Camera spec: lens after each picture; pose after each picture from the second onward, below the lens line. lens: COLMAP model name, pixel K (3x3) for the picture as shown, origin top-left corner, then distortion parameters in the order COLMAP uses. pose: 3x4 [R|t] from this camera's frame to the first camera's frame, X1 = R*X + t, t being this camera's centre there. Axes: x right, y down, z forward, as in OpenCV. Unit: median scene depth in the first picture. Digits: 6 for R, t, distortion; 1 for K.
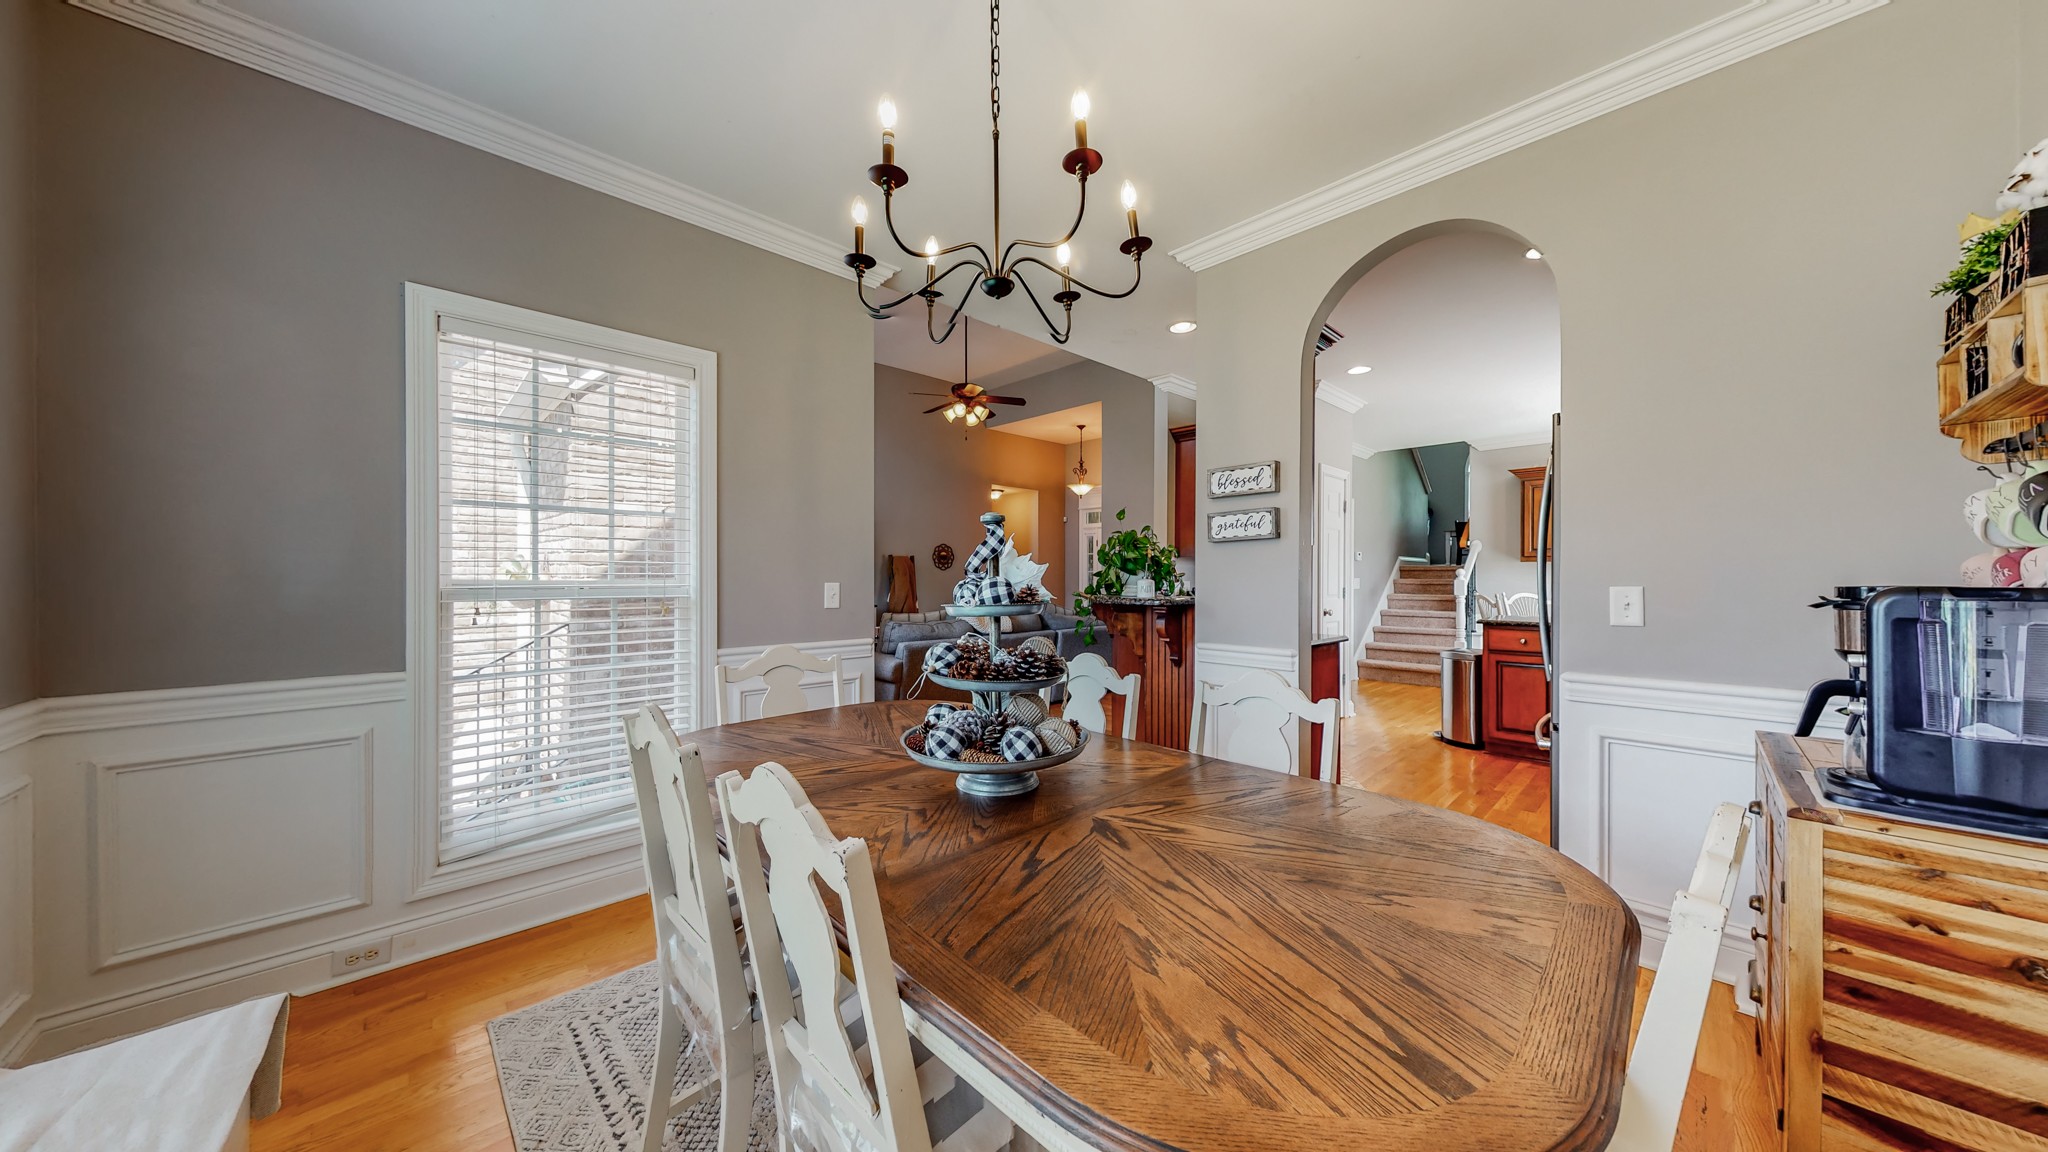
lens RADIAL K [[655.5, 0, 1023.3], [0, 655.5, 578.2], [0, 0, 1]] dist [-0.000708, 0.000014]
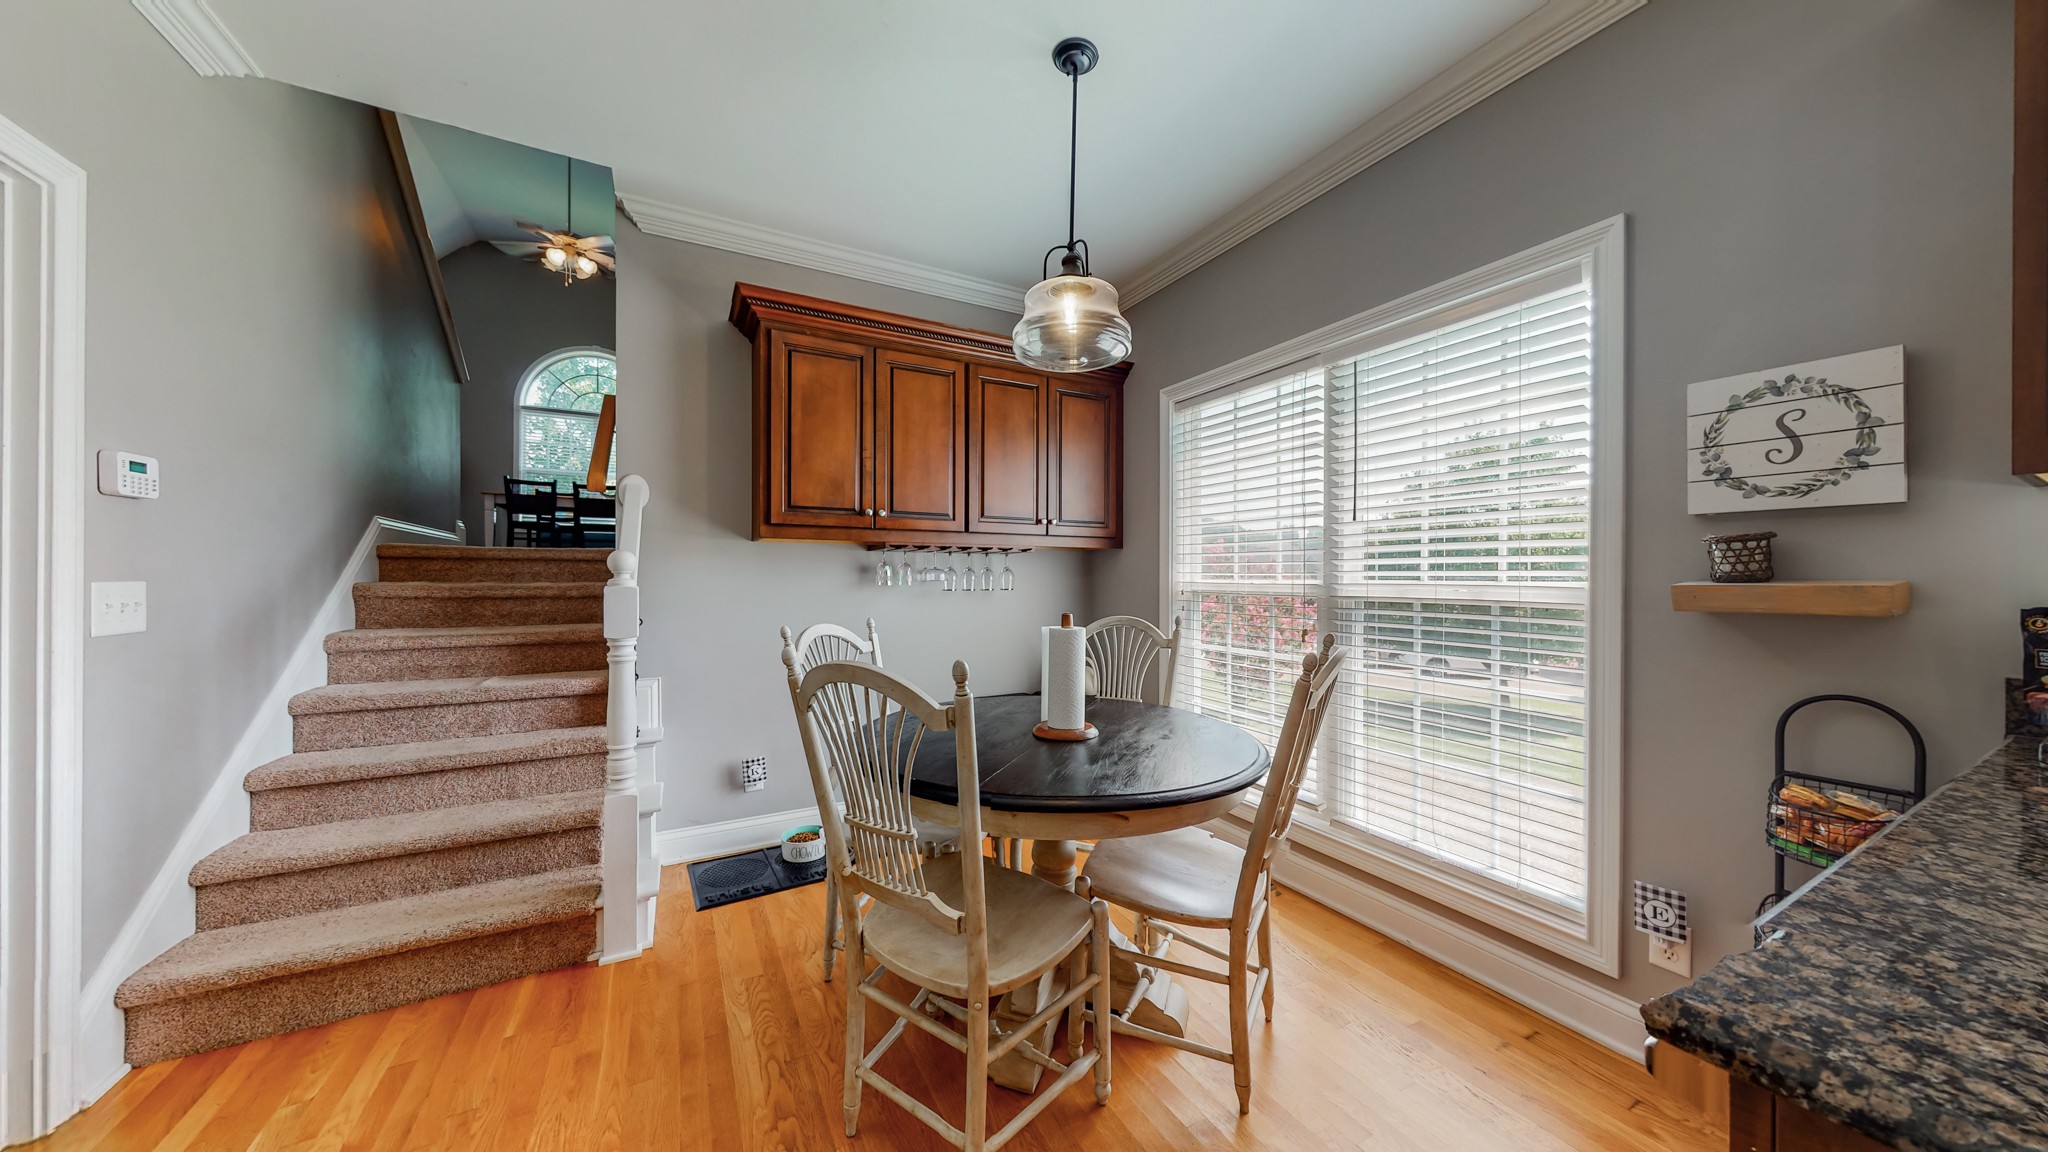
lens RADIAL K [[655.5, 0, 1031.2], [0, 655.5, 581.8], [0, 0, 1]] dist [-0.000708, 0.000014]
pose [[0.262170, -0.005530, 0.965006, 0.358477], [0.001182, 0.999985, 0.005410, -0.001197], [-0.965021, -0.000278, 0.262173, 0.623086]]
